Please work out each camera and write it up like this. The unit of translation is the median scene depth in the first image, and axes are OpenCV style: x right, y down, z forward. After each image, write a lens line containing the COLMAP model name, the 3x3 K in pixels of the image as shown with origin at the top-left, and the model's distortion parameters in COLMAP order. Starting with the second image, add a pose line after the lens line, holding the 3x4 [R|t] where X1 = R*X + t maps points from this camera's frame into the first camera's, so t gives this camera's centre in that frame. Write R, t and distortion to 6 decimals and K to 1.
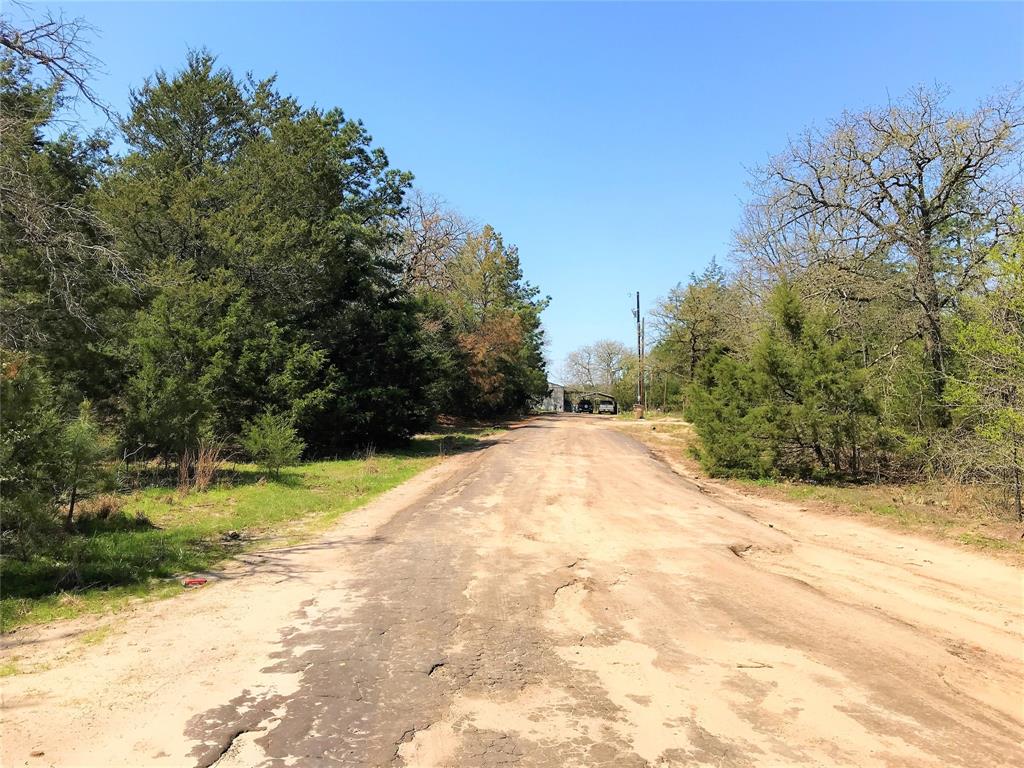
lens RADIAL K [[854.1, 0, 512.0], [0, 854.1, 379.5], [0, 0, 1]] dist [0.072797, -0.075423]
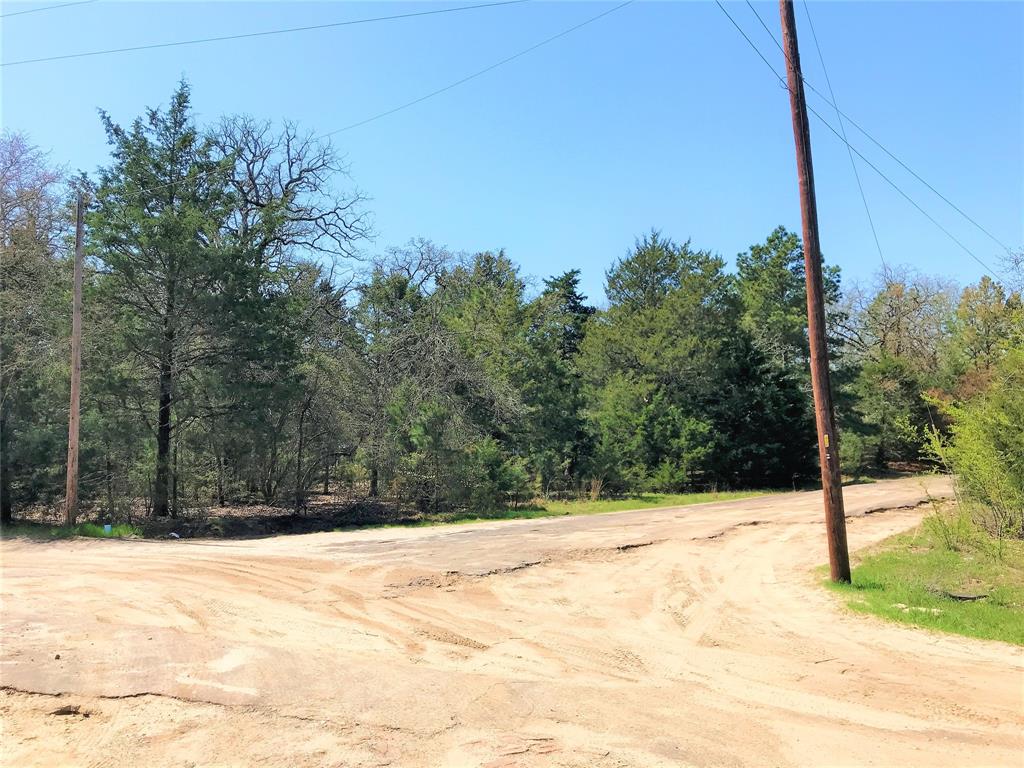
lens RADIAL K [[854.1, 0, 506.3], [0, 854.1, 382.7], [0, 0, 1]] dist [0.072797, -0.075423]
pose [[0.752098, -0.084535, -0.653608, 0.519821], [0.046470, 0.996073, -0.075356, -0.003818], [0.657411, 0.026302, 0.753073, -0.396100]]
